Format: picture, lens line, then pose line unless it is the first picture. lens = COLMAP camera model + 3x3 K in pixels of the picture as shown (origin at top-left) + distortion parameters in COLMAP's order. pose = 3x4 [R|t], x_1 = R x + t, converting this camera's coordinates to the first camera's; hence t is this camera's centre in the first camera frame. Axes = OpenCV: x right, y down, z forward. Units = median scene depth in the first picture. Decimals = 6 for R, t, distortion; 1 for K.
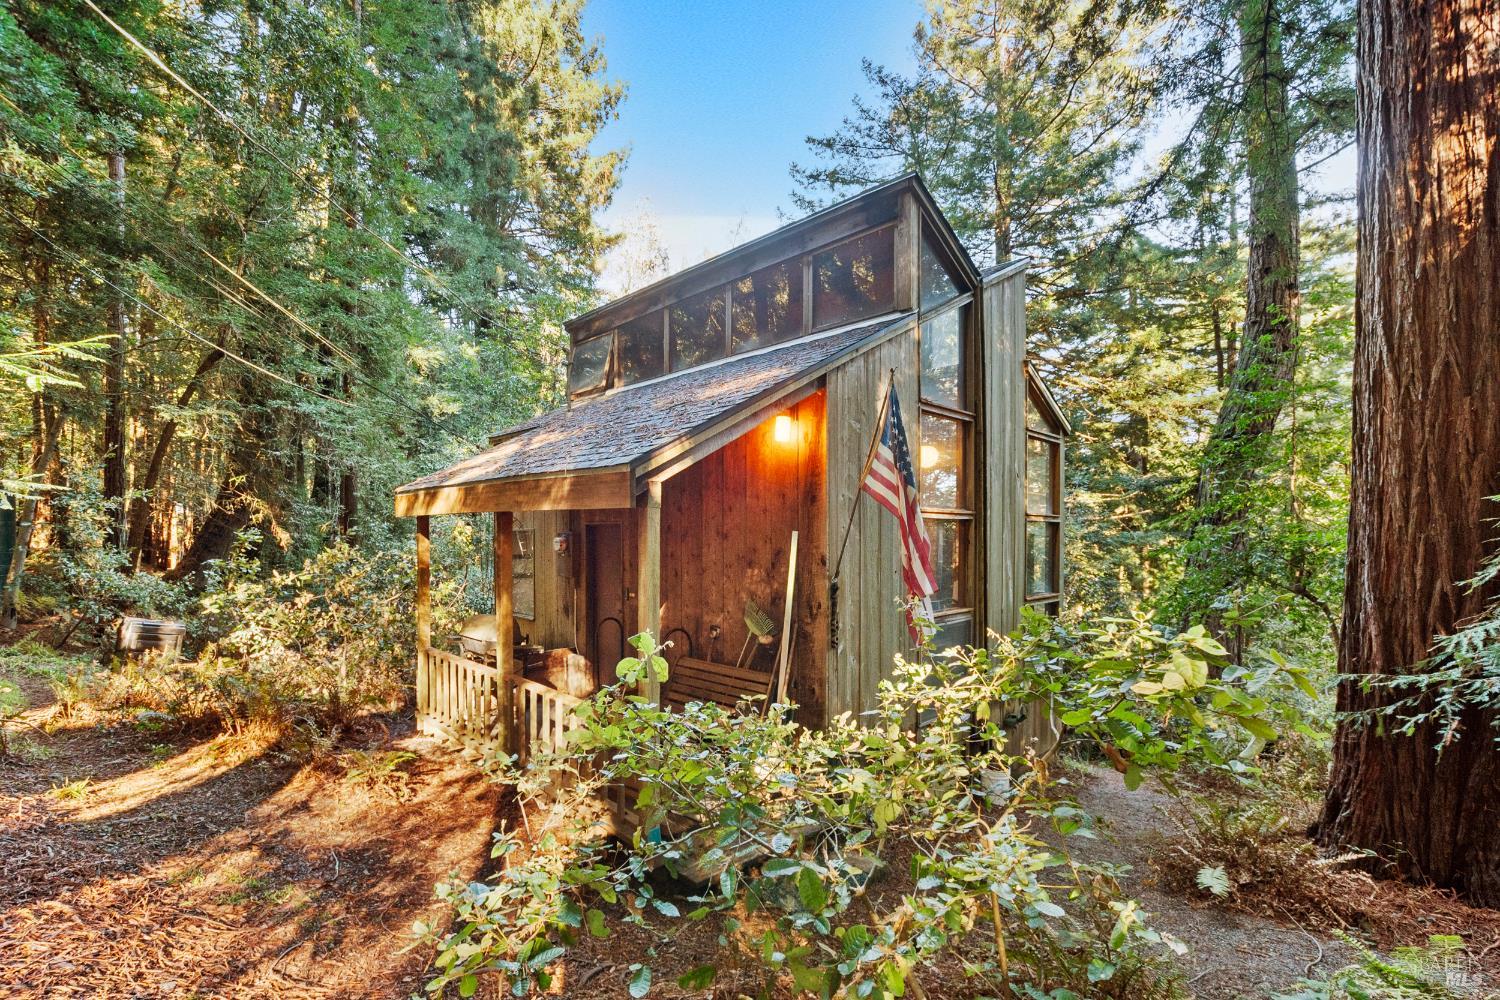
lens RADIAL K [[671.2, 0, 750.9], [0, 671.2, 548.5], [0, 0, 1]] dist [-0.034384, 0.006207]
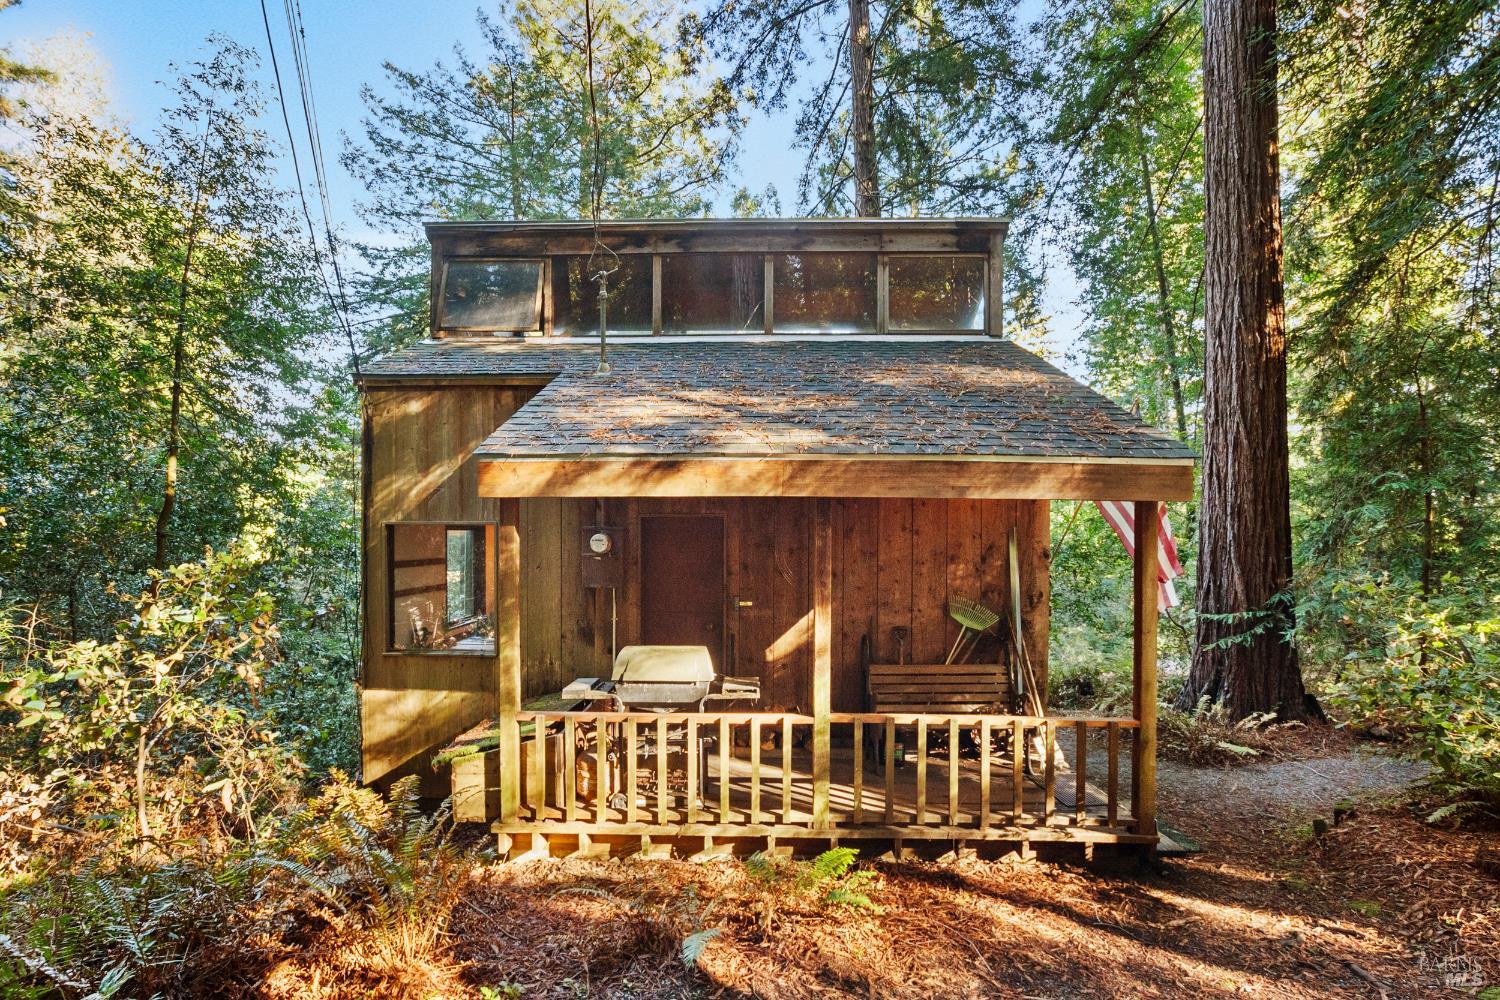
lens RADIAL K [[671.2, 0, 750.9], [0, 671.2, 548.5], [0, 0, 1]] dist [-0.034384, 0.006207]
pose [[0.715836, -0.008584, 0.698215, -0.903895], [0.012897, 0.999916, -0.000929, 0.004184], [-0.698149, 0.009669, 0.715887, 0.500378]]
